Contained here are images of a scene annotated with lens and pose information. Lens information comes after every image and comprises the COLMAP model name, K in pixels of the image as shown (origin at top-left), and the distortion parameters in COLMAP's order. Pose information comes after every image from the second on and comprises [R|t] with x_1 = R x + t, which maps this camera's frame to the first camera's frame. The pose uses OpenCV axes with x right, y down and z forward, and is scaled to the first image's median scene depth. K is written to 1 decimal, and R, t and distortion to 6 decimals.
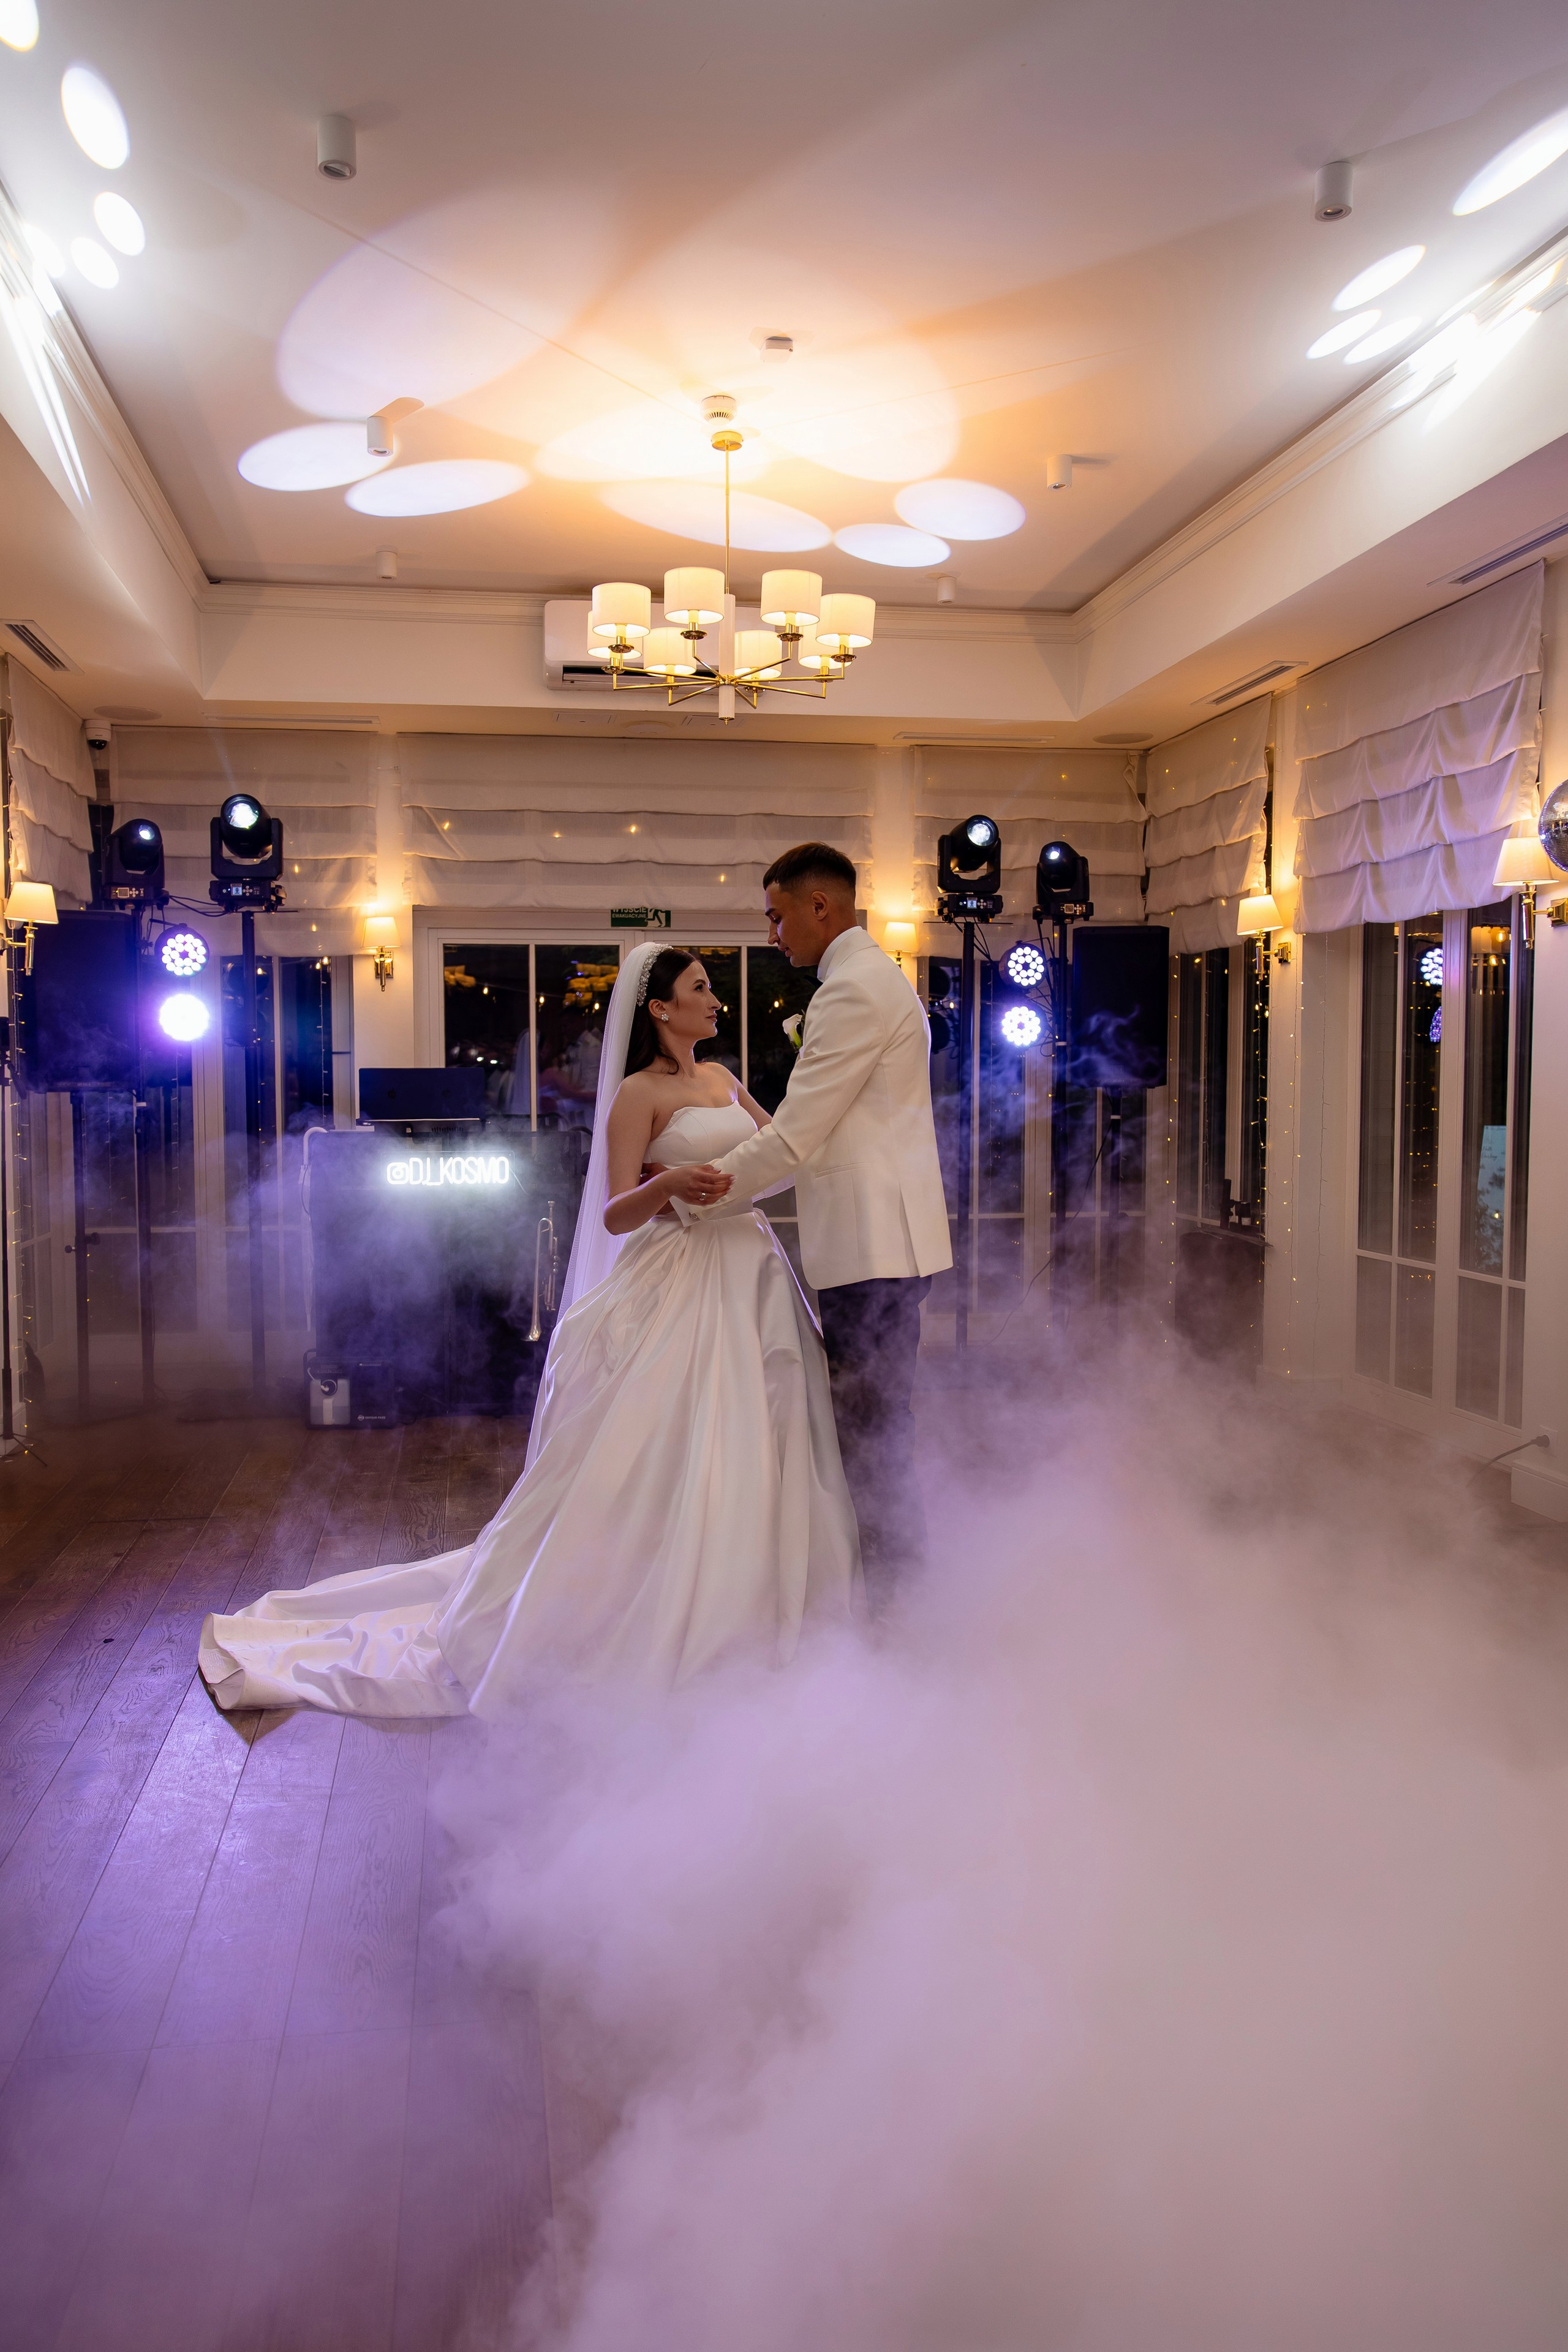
lens RADIAL K [[1619.2, 0, 719.4], [0, 1619.2, 1181.8], [0, 0, 1]] dist [0.010983, -0.004765]
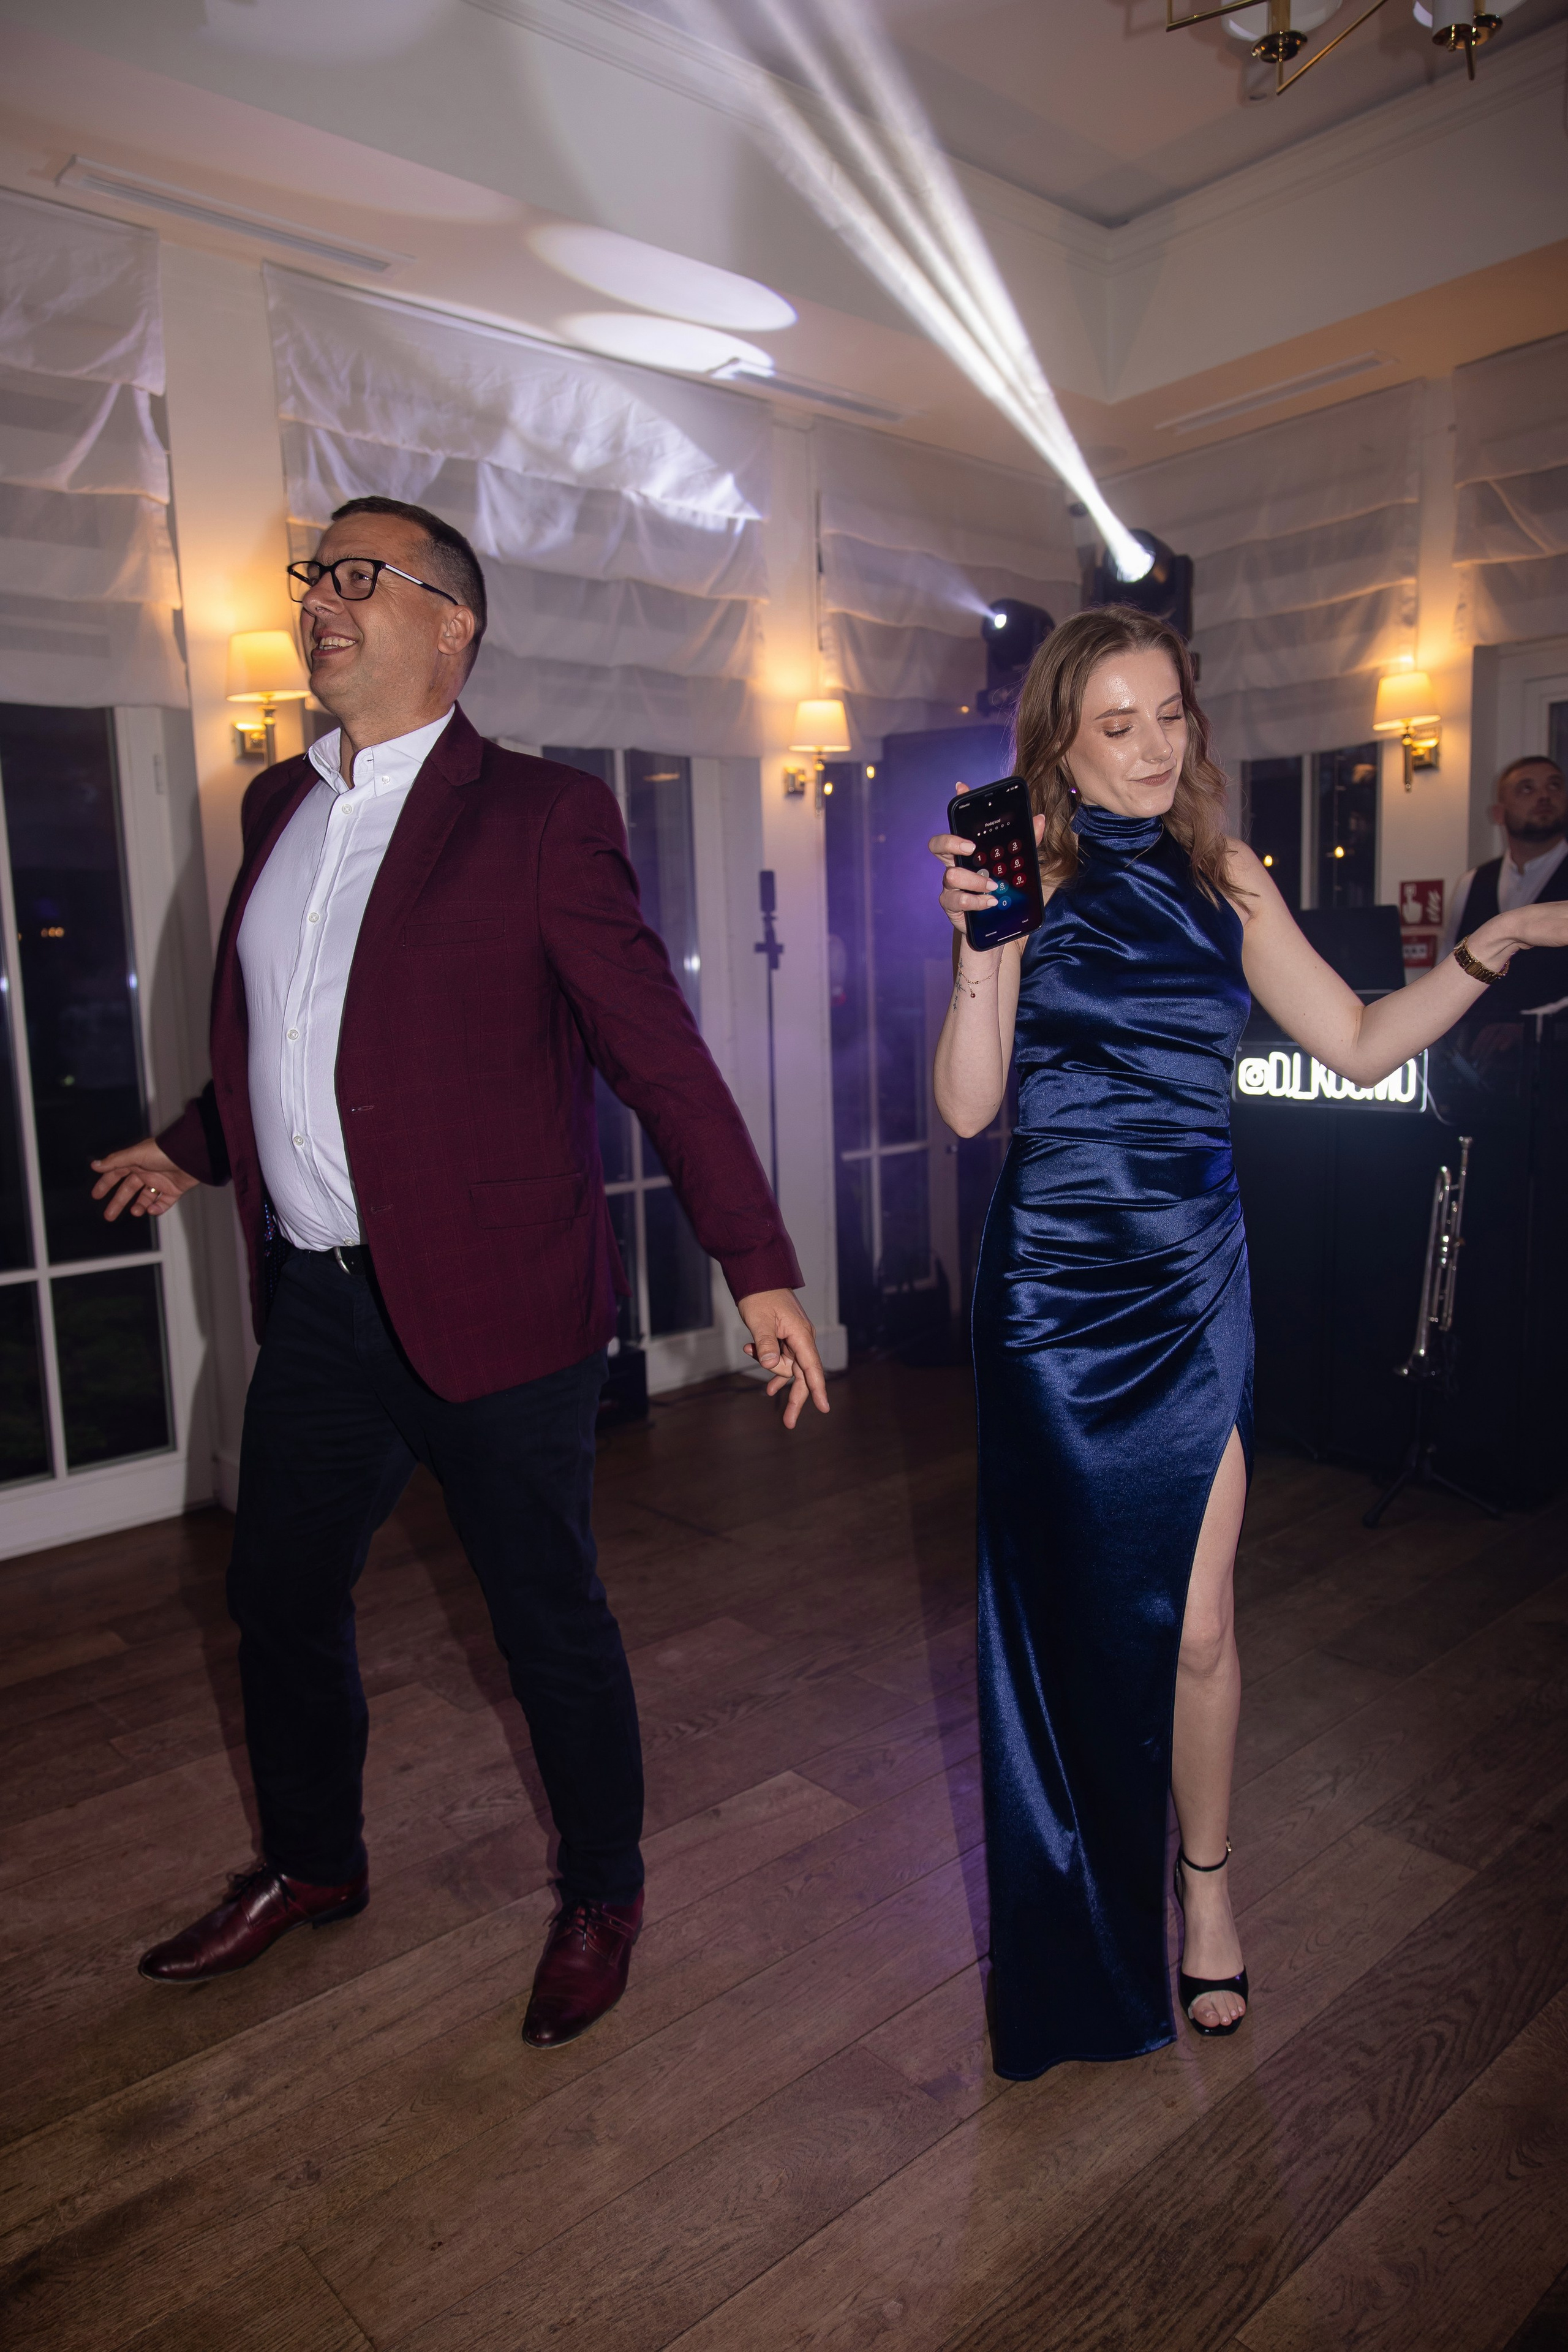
lens RADIAL K [[1586.2, 0, 790.0], [0, 1586.2, 1167.7], [0, 0, 1]] dist [0.006733, 0.000917]
pose [[0.555406, 0.093769, -0.826275, 0.214732], [-0.026496, 0.995113, 0.095119, -0.023788], [0.831157, -0.030937, 0.555177, 0.476122]]
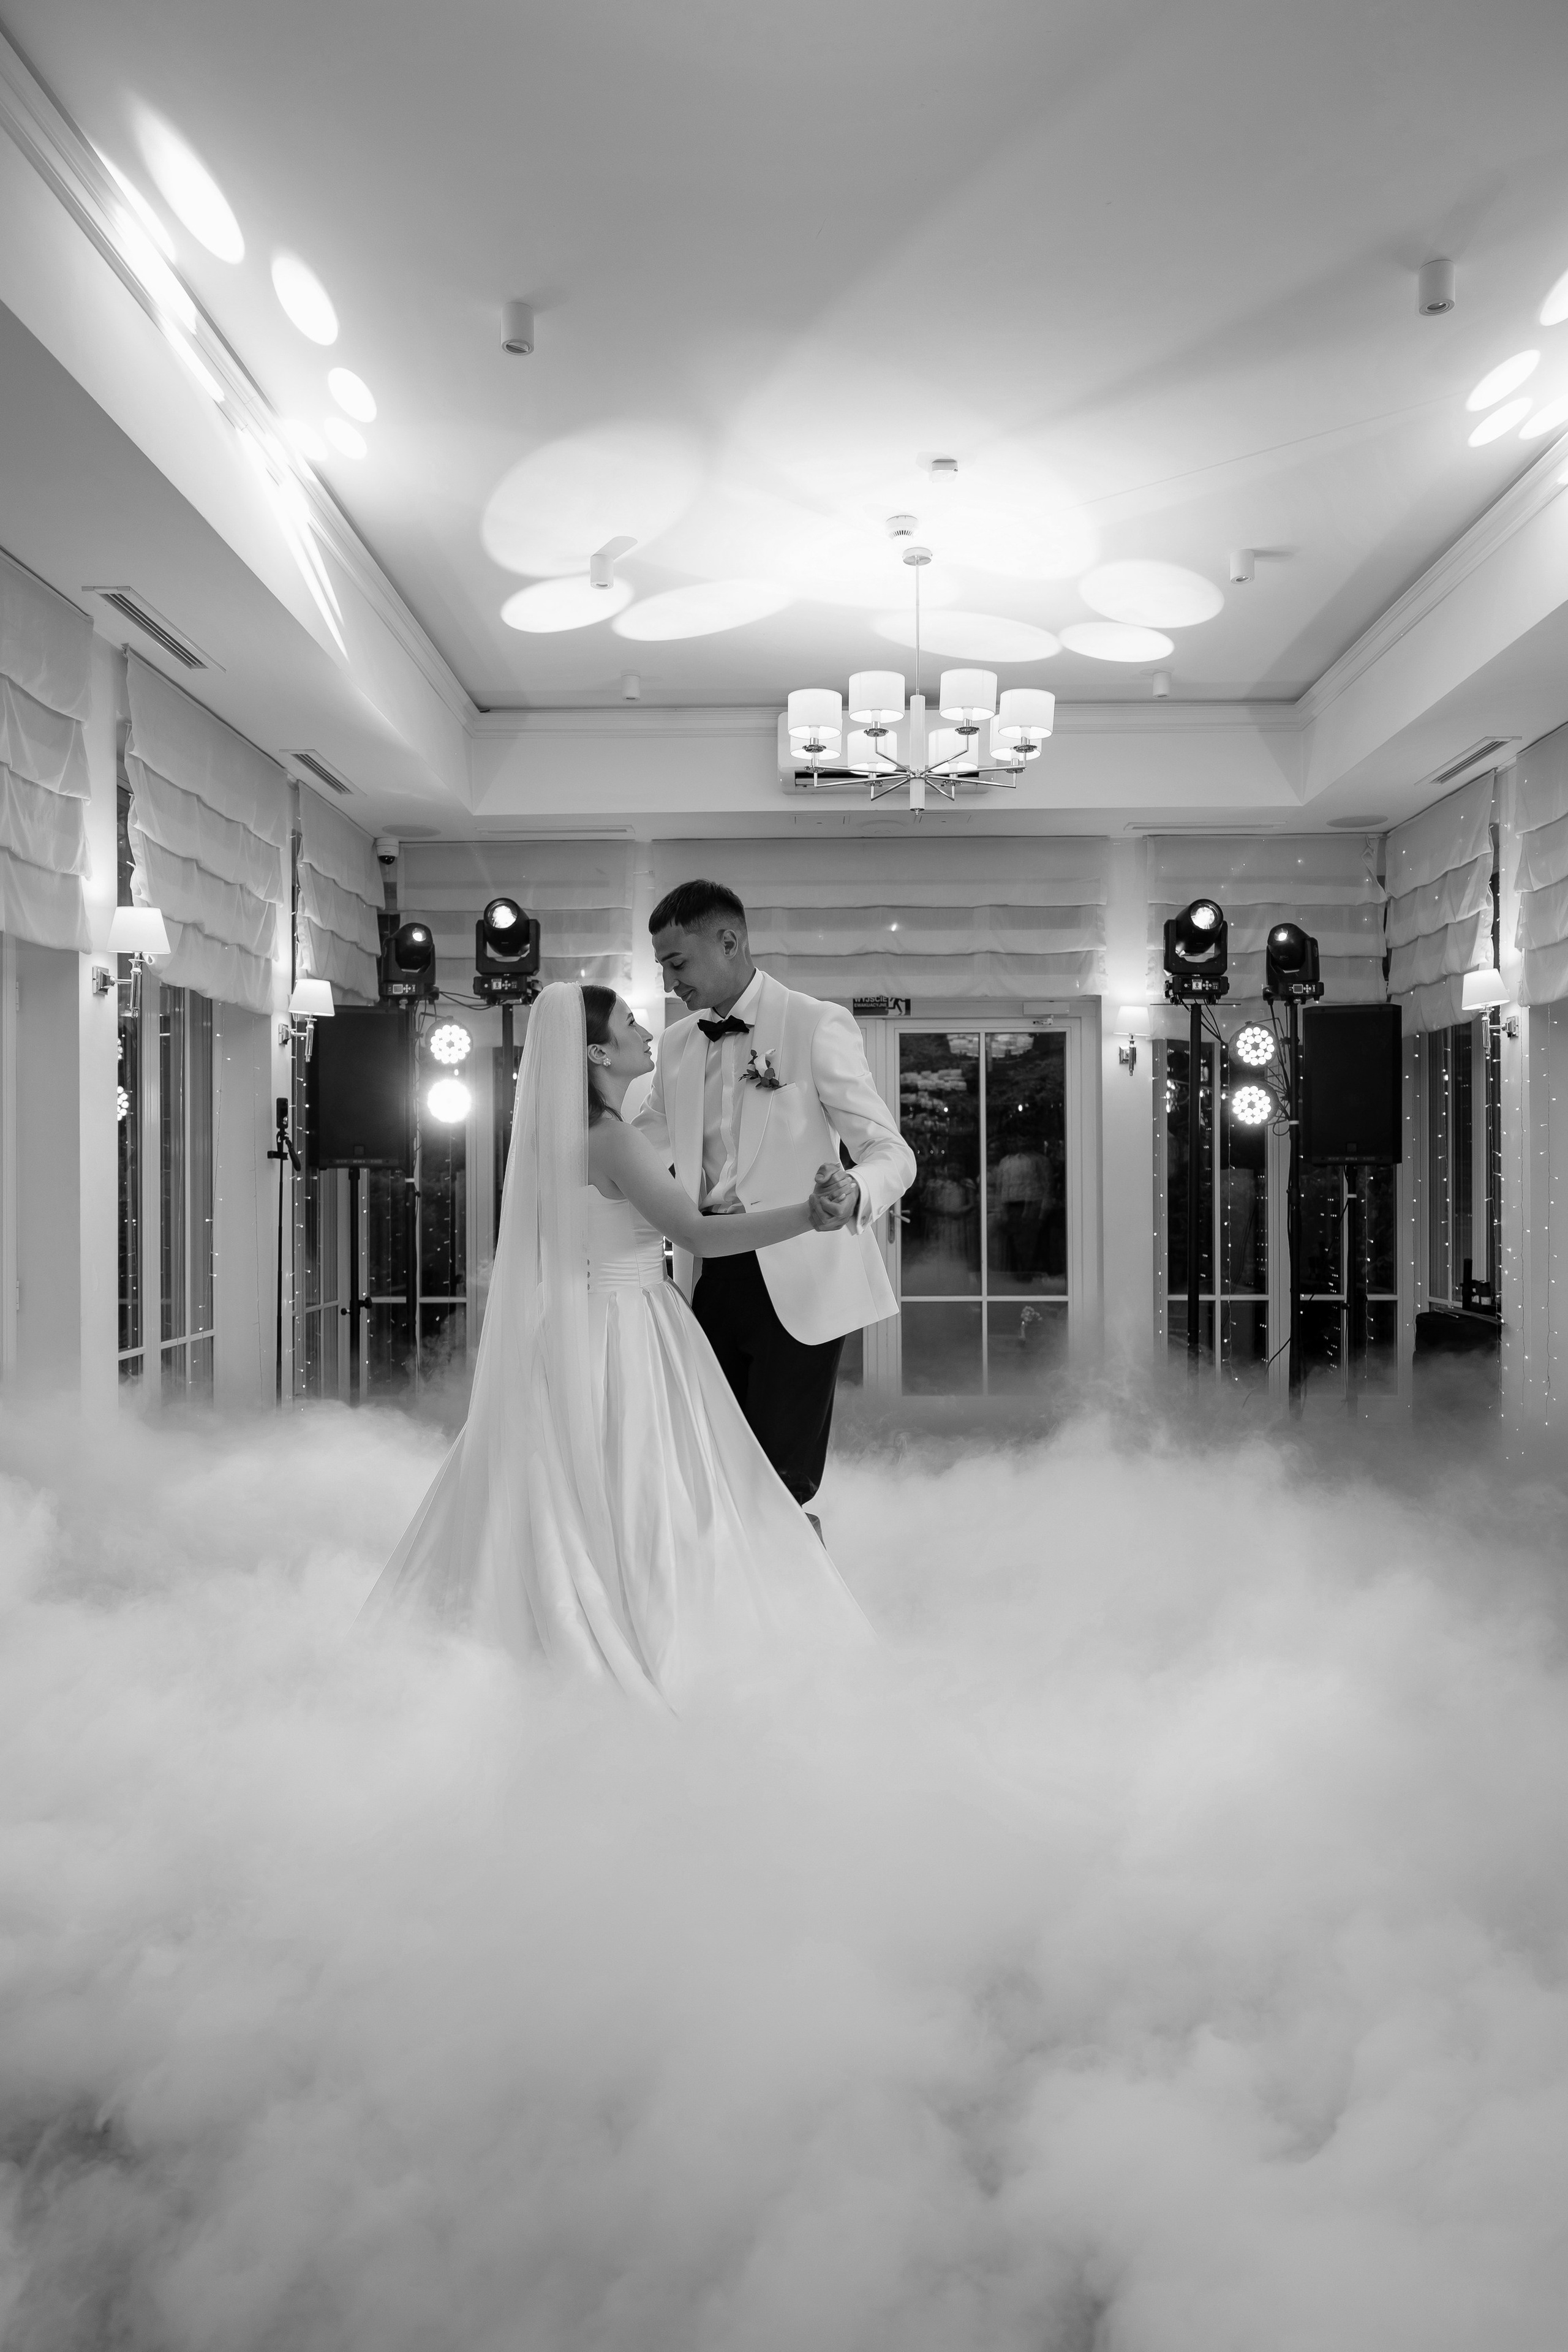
lens RADIAL K [[1608.7, 0, 794.8], [0, 1608.7, 1191.0], [0, 0, 1]] dist [-0.001132, 0.000902]
pose [[0.987384, 0.000073, -0.158341, 0.070965], [-0.009737, 0.998135, -0.060258, 0.022056], [0.158042, 0.061039, 0.985544, -0.029940]]
